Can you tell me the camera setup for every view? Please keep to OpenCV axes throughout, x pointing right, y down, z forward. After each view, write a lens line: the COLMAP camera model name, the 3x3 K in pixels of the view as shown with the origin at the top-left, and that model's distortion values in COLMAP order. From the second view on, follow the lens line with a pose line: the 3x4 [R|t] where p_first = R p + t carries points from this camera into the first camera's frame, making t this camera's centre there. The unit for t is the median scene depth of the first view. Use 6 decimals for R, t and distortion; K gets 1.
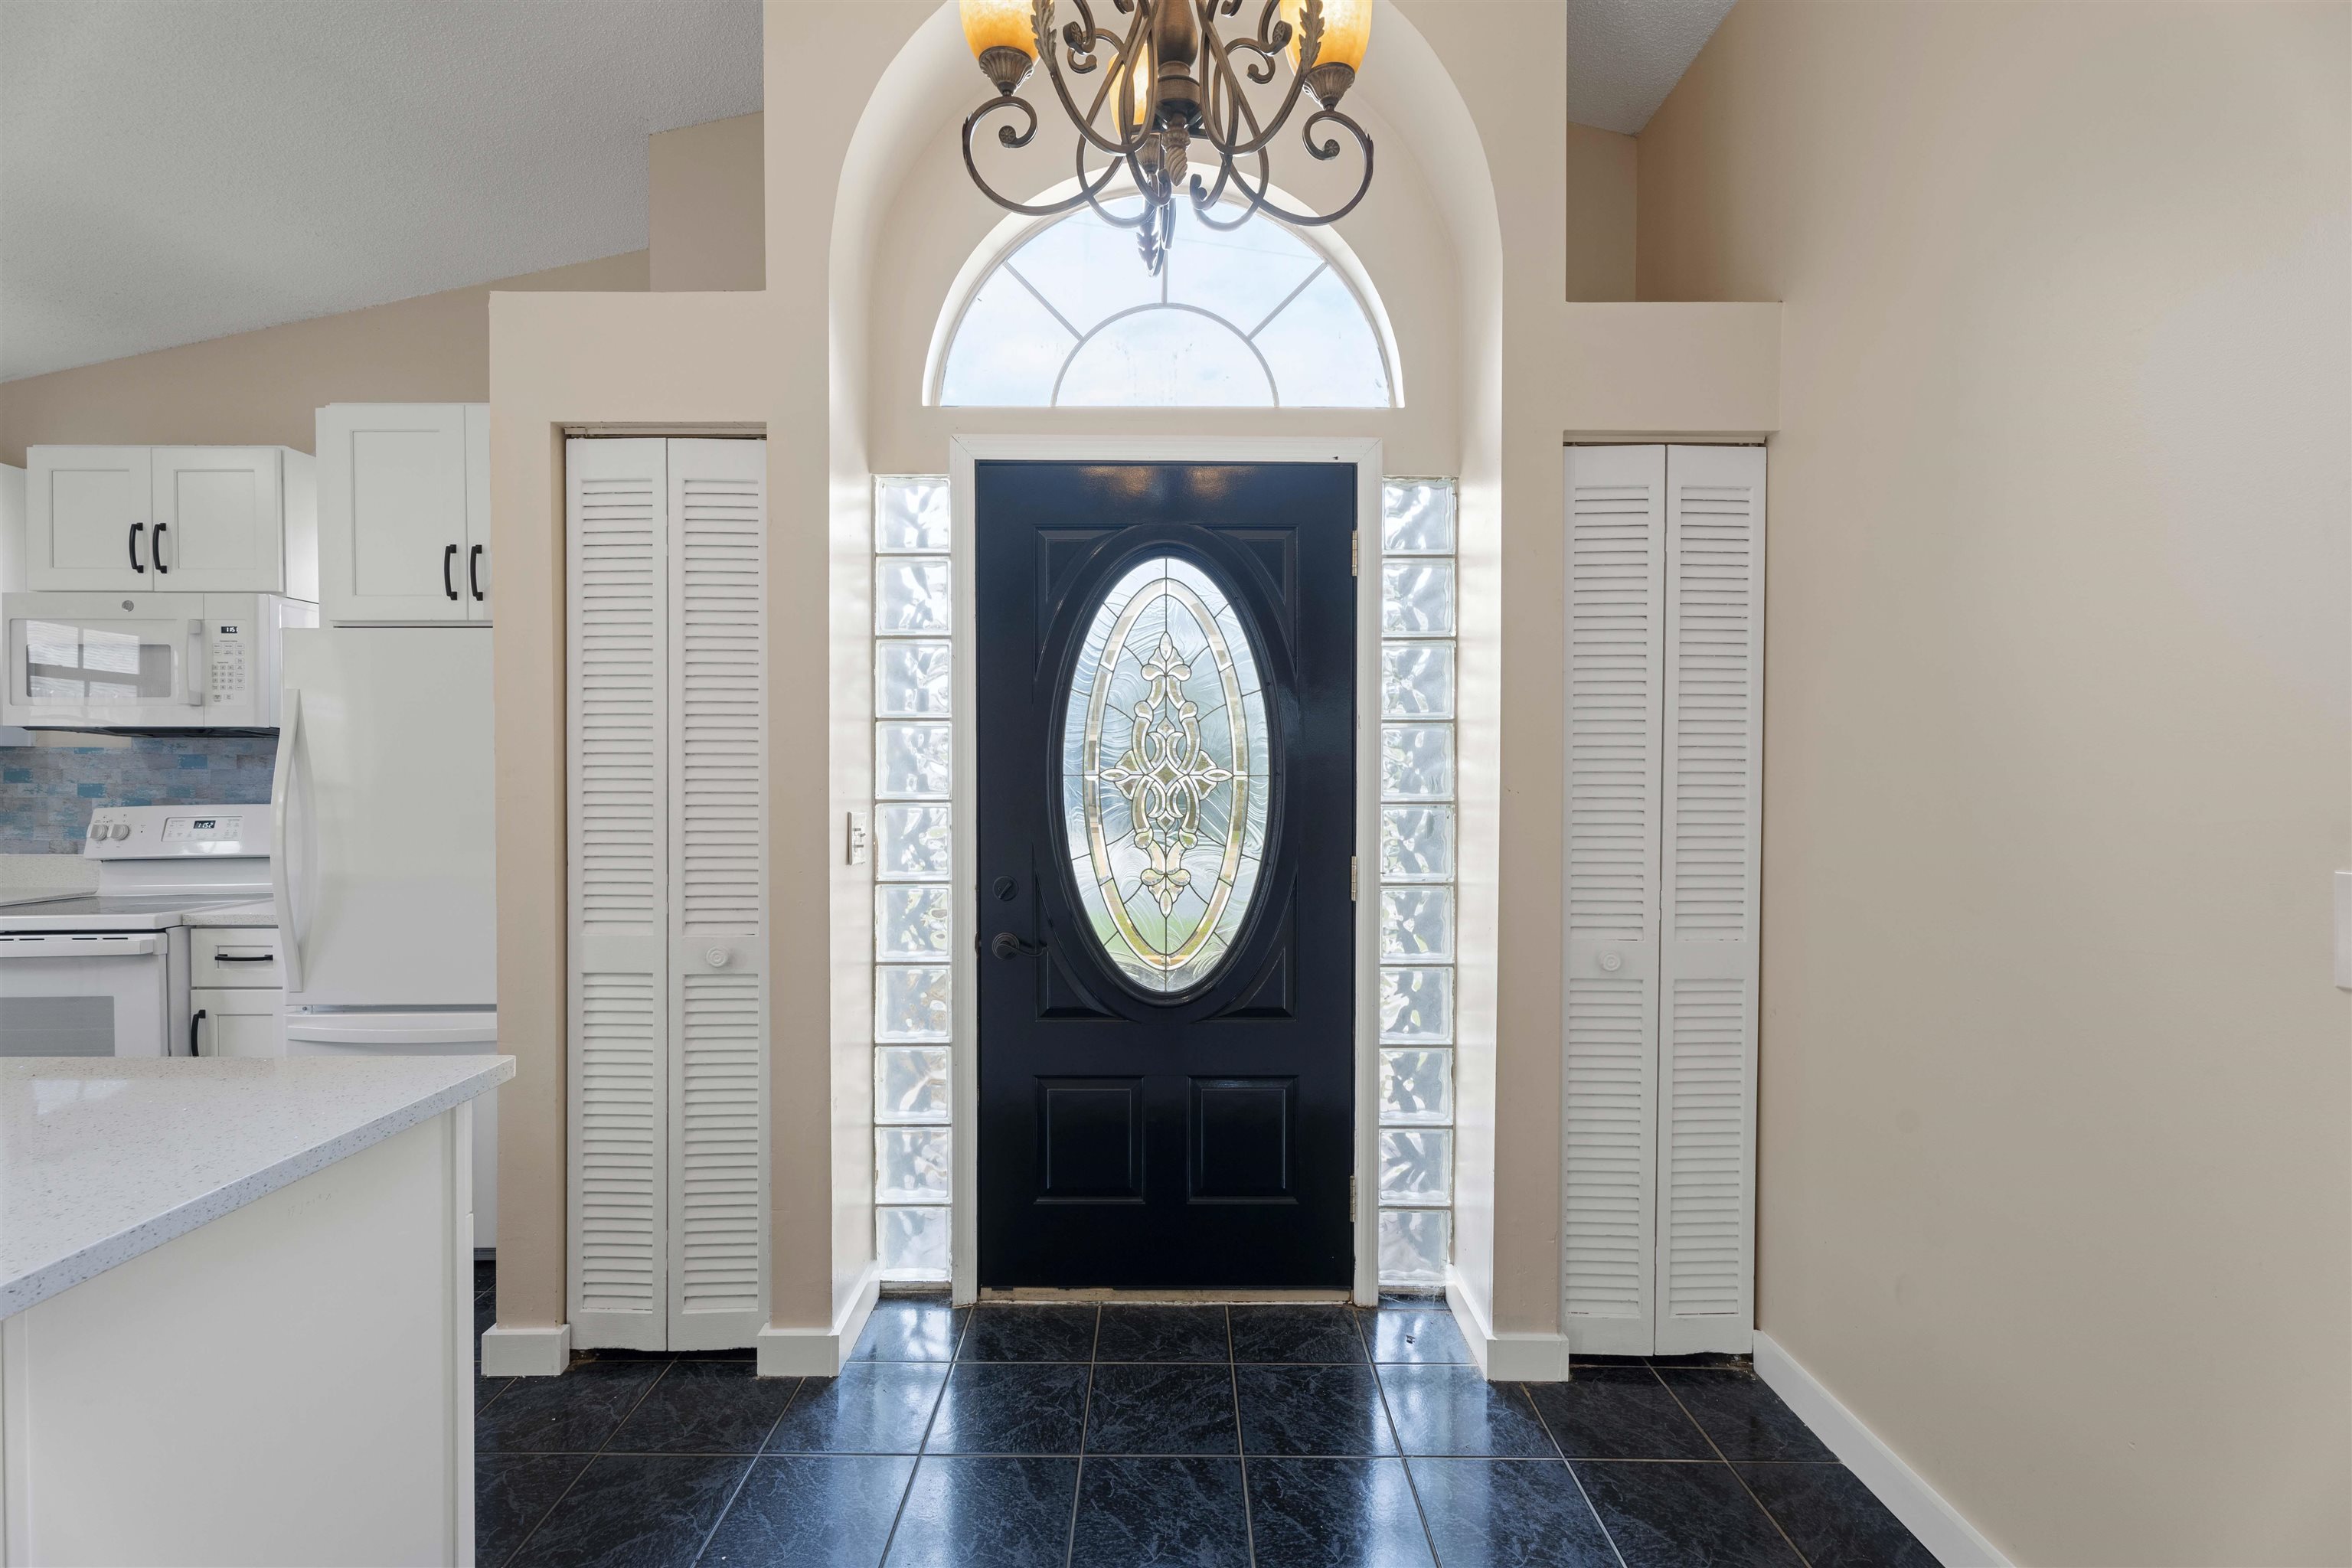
lens RADIAL K [[1050.8, 0, 1162.1], [0, 1050.8, 776.3], [0, 0, 1]] dist [0.003105, -0.003406]
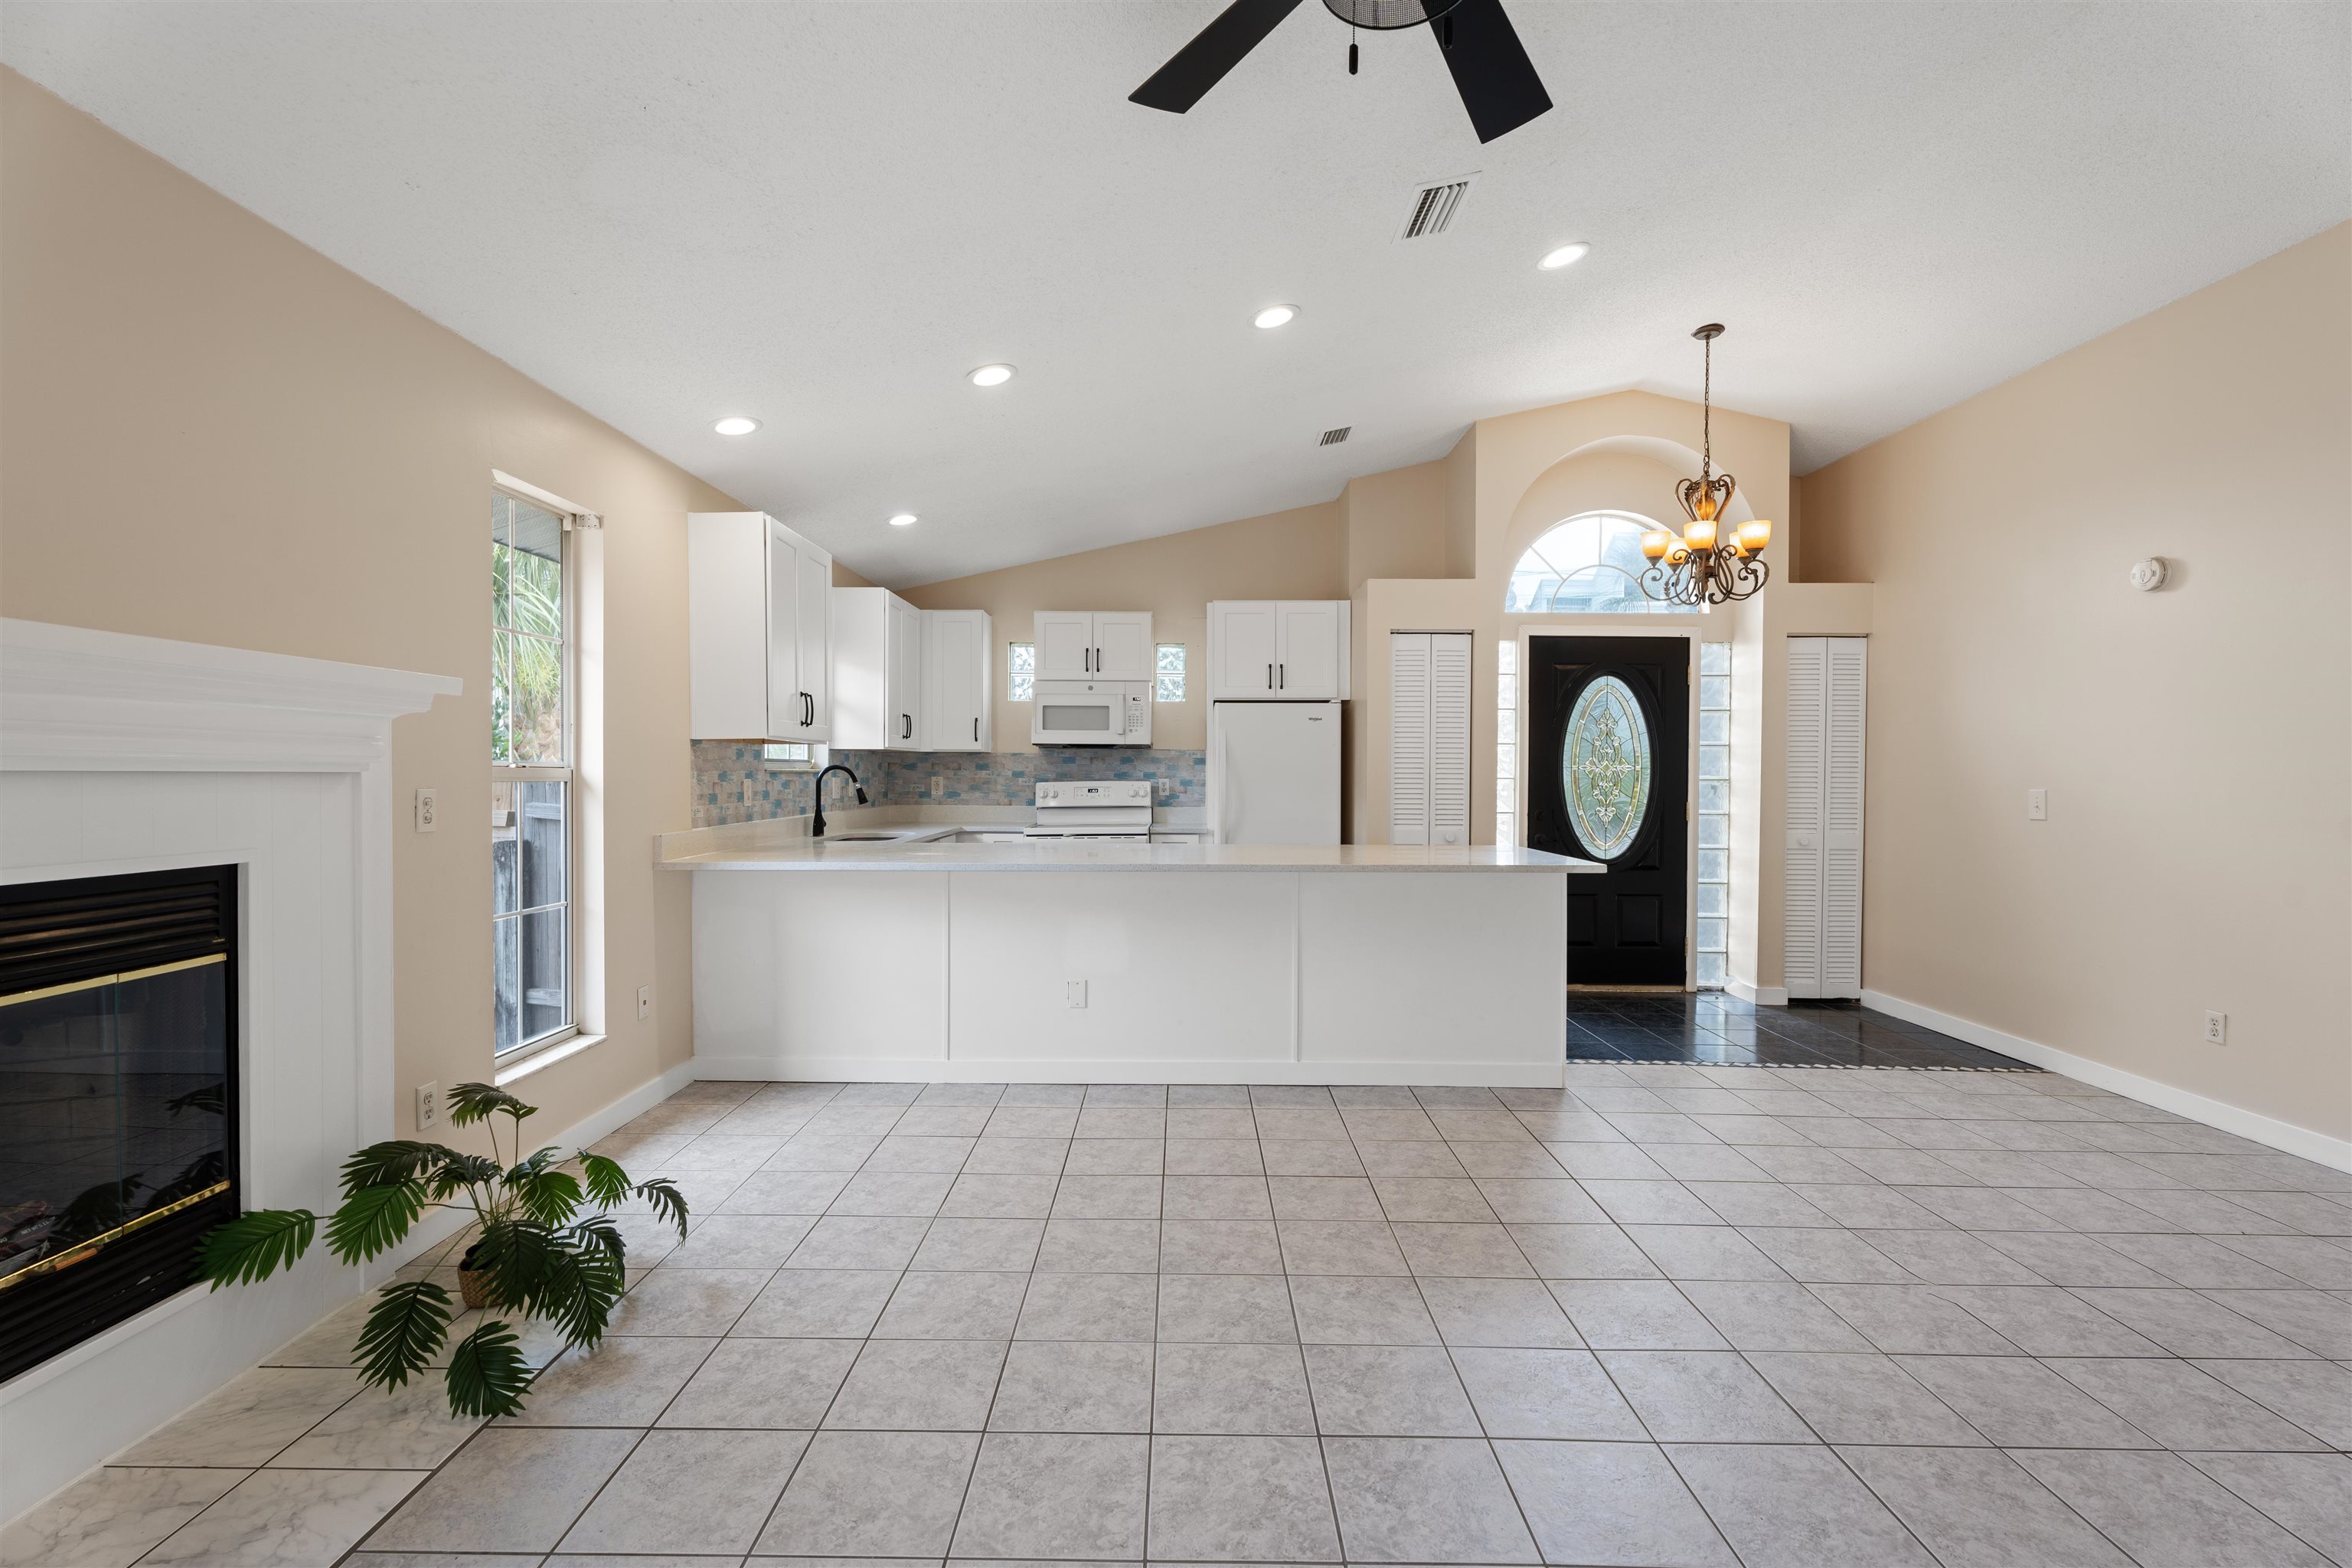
lens RADIAL K [[1050.8, 0, 1175.4], [0, 1050.8, 779.5], [0, 0, 1]] dist [0.003105, -0.003406]
pose [[0.999819, 0.005265, -0.018299, -0.931656], [-0.005306, 0.999983, -0.002215, 0.035856], [0.018287, 0.002312, 0.999830, -1.394801]]
